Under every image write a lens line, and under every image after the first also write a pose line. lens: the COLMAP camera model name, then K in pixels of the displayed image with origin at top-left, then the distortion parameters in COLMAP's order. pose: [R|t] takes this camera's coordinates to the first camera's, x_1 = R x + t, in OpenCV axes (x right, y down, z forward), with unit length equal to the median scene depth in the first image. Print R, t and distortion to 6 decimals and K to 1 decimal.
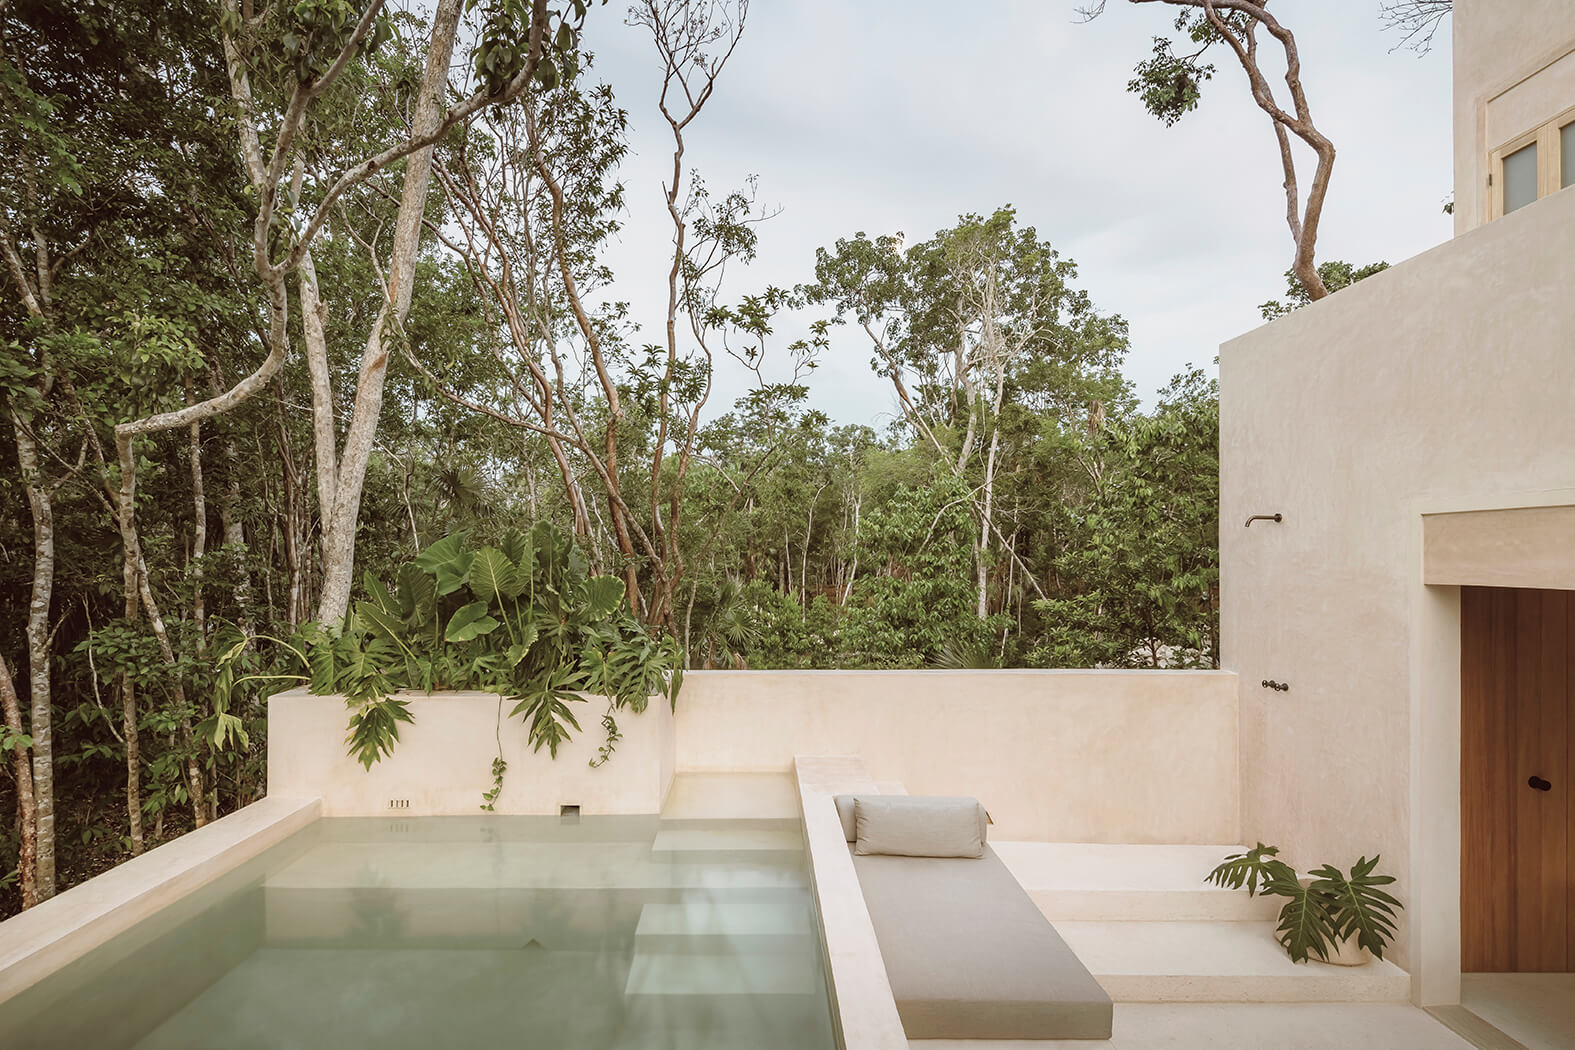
lens RADIAL K [[743.9, 0, 784.9], [0, 743.9, 547.2], [0, 0, 1]] dist [0.000712, 0.000309]
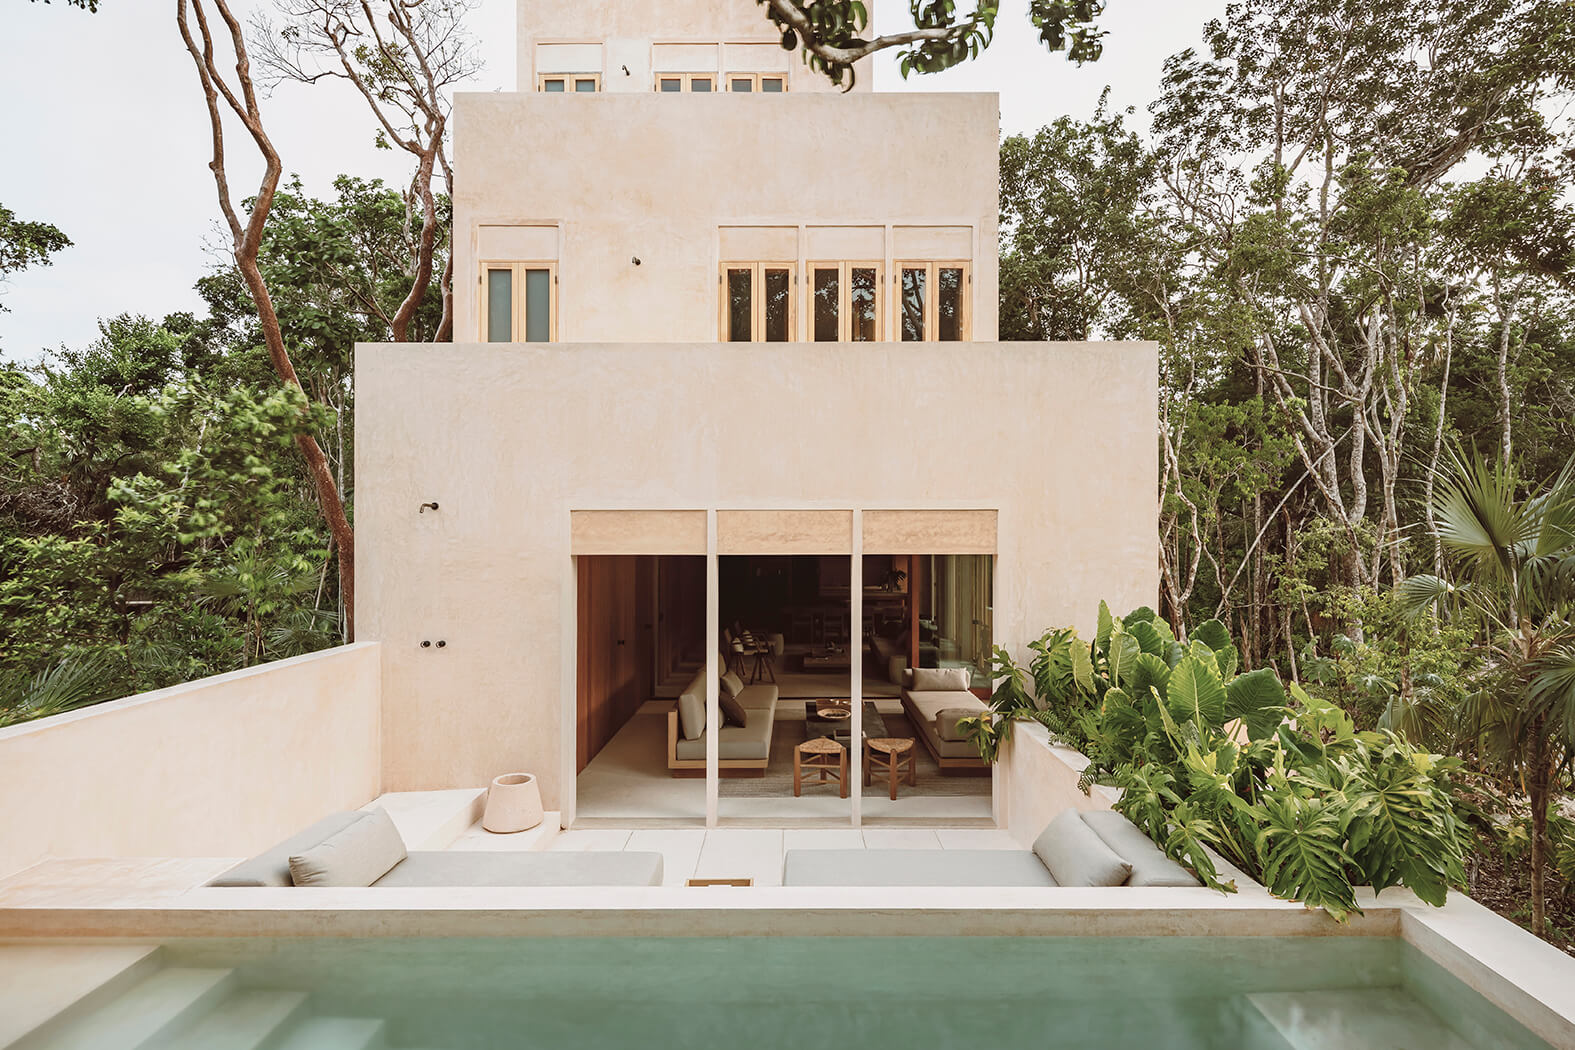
lens RADIAL K [[743.9, 0, 784.9], [0, 743.9, 547.2], [0, 0, 1]] dist [0.000712, 0.000309]
pose [[0.029991, -0.009018, 0.999509, -0.538533], [-0.009107, 0.999915, 0.009295, 0.011161], [-0.999509, -0.009381, 0.029906, 0.390236]]
